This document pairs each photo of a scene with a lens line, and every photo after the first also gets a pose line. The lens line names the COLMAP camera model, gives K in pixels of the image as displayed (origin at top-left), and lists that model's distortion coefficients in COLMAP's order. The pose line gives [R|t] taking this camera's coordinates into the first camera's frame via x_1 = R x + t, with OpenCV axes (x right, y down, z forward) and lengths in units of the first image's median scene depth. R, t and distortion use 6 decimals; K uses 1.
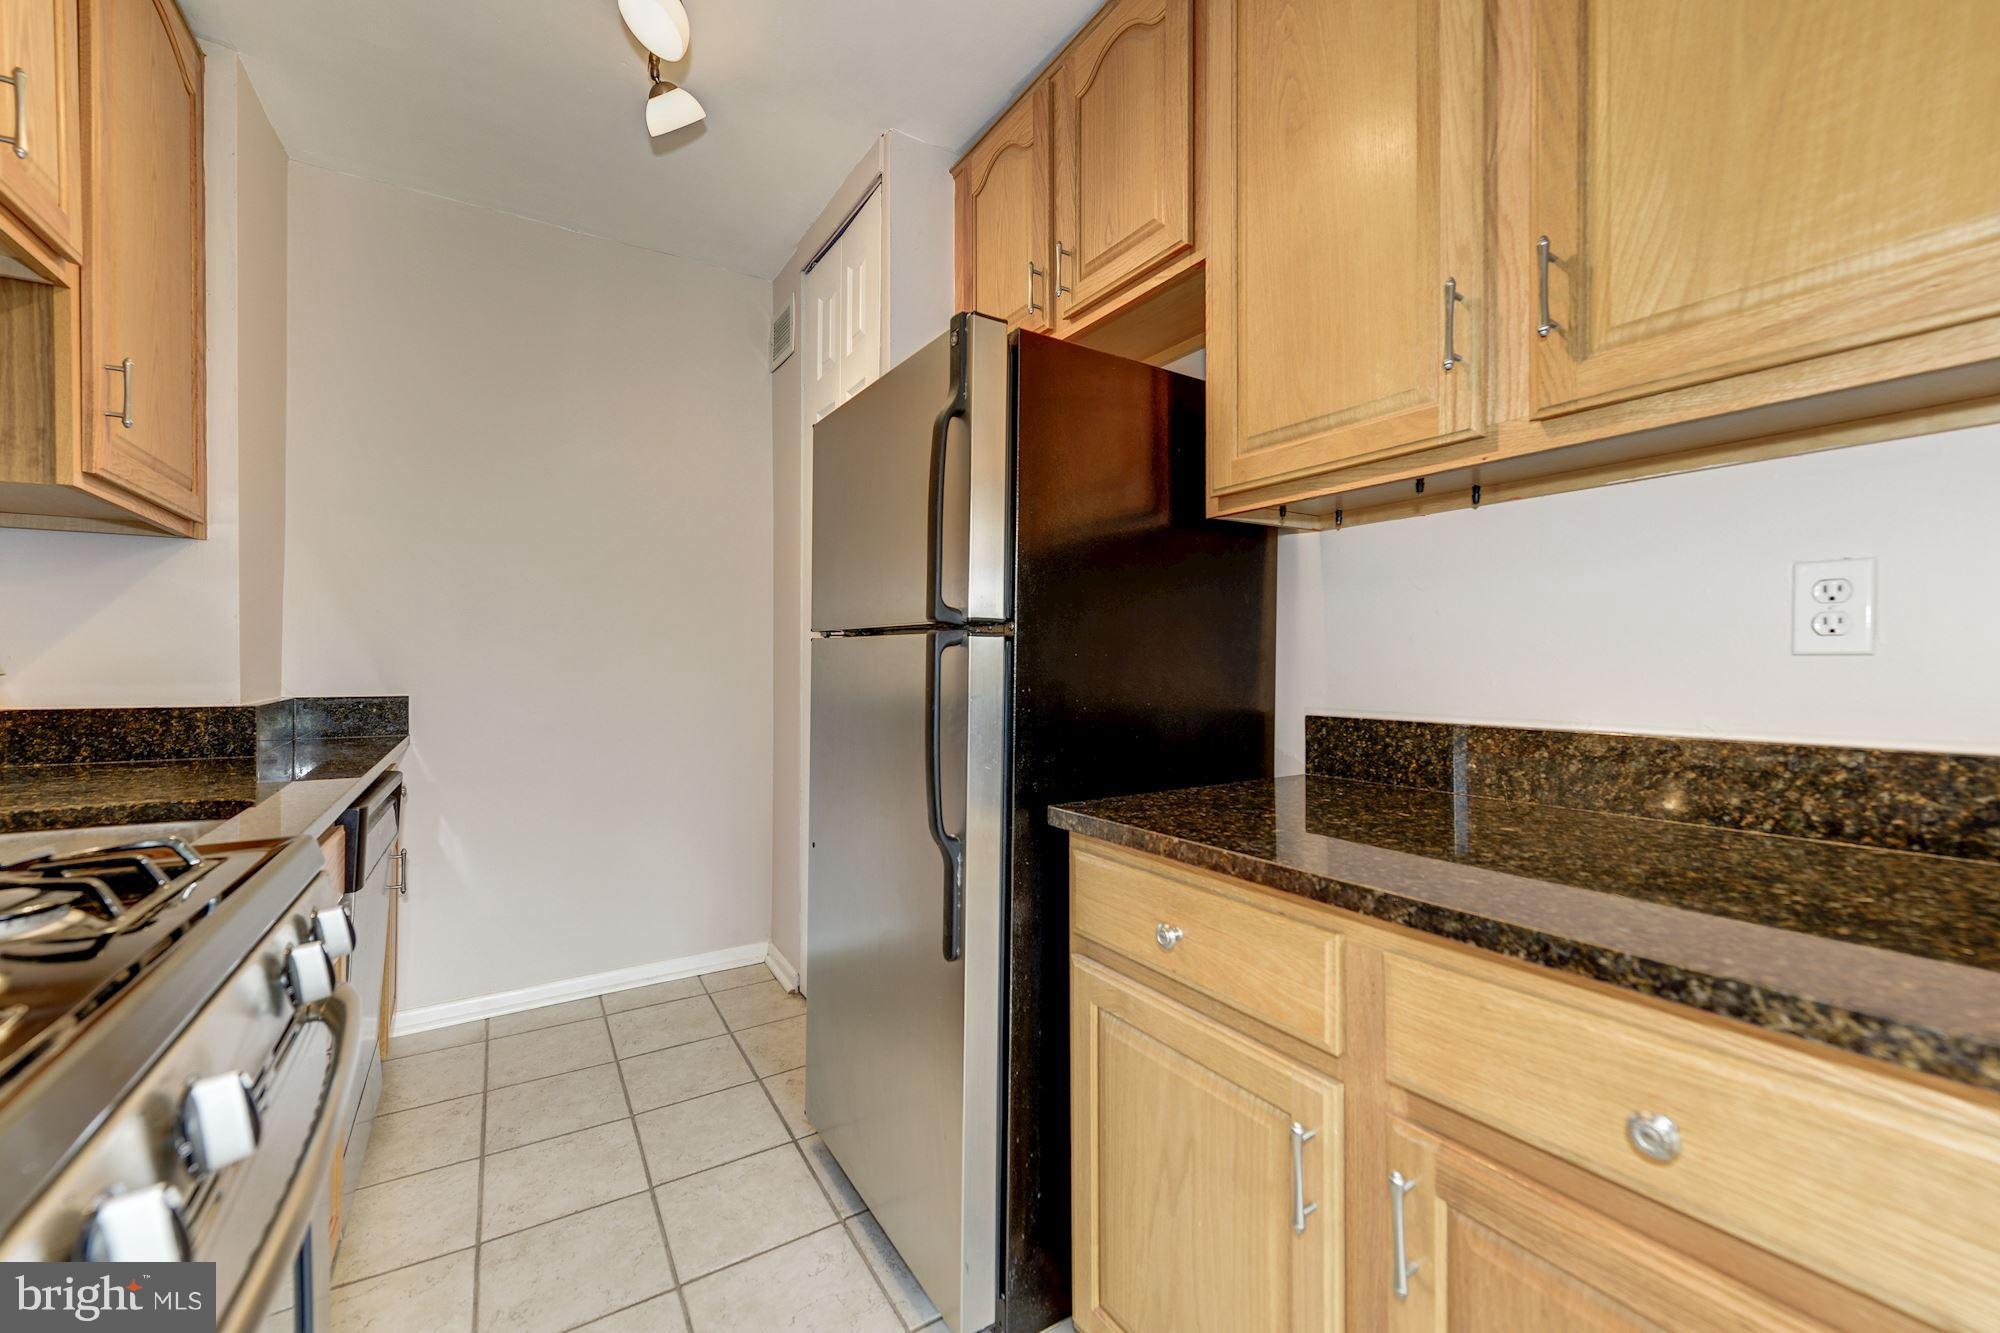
lens RADIAL K [[807.0, 0, 995.3], [0, 807.0, 667.0], [0, 0, 1]] dist [0.002303, -0.001314]
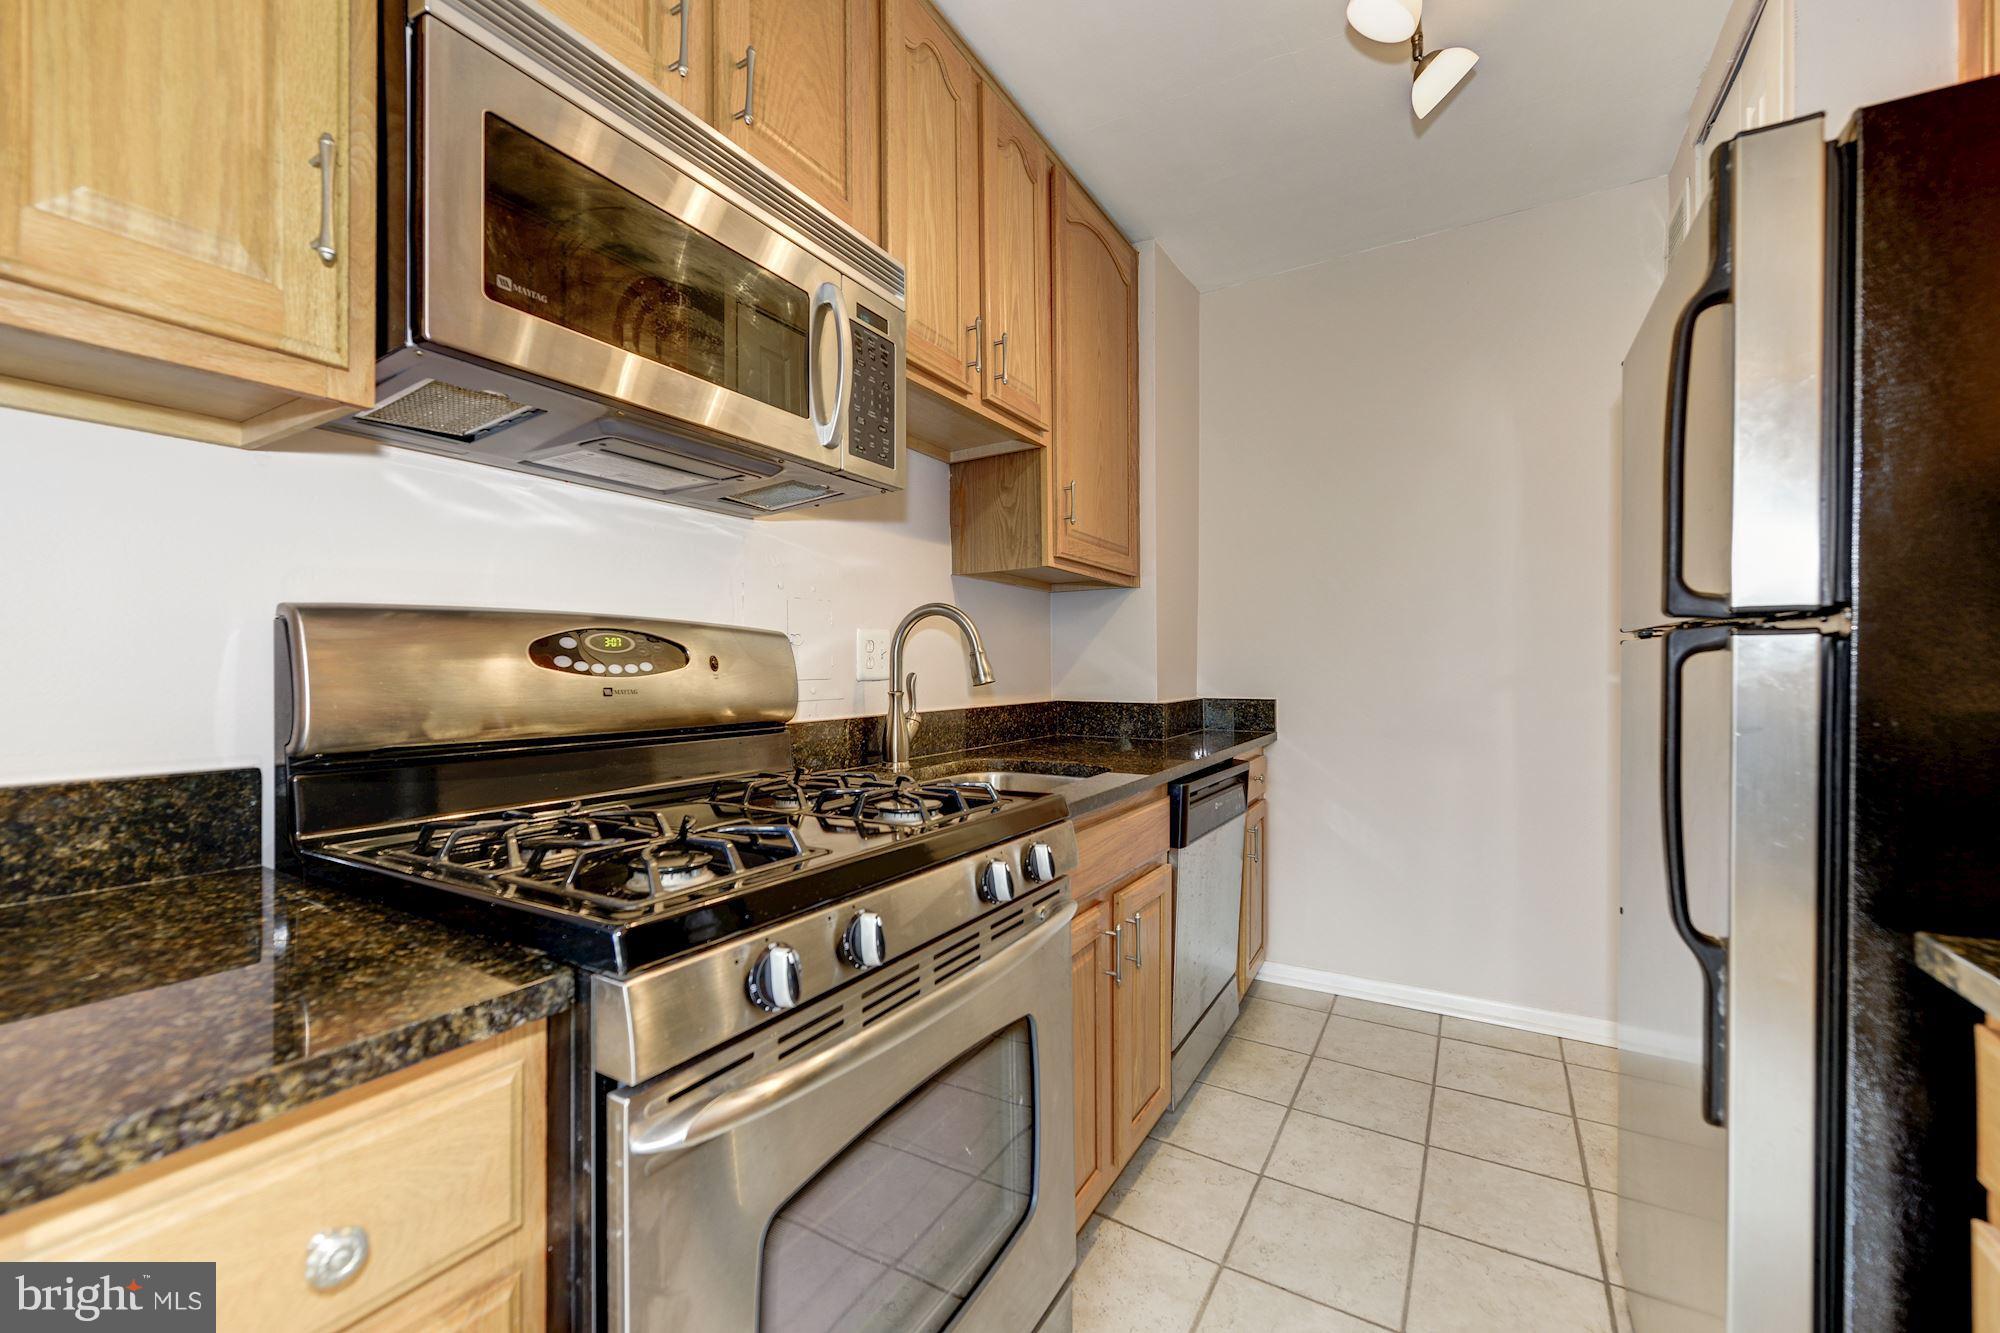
lens RADIAL K [[807.0, 0, 988.6], [0, 807.0, 671.9], [0, 0, 1]] dist [0.002303, -0.001314]
pose [[0.433560, -0.000666, -0.901125, 0.252559], [0.001251, 0.999999, -0.000137, -0.008158], [0.901124, -0.001068, 0.433560, 0.155925]]
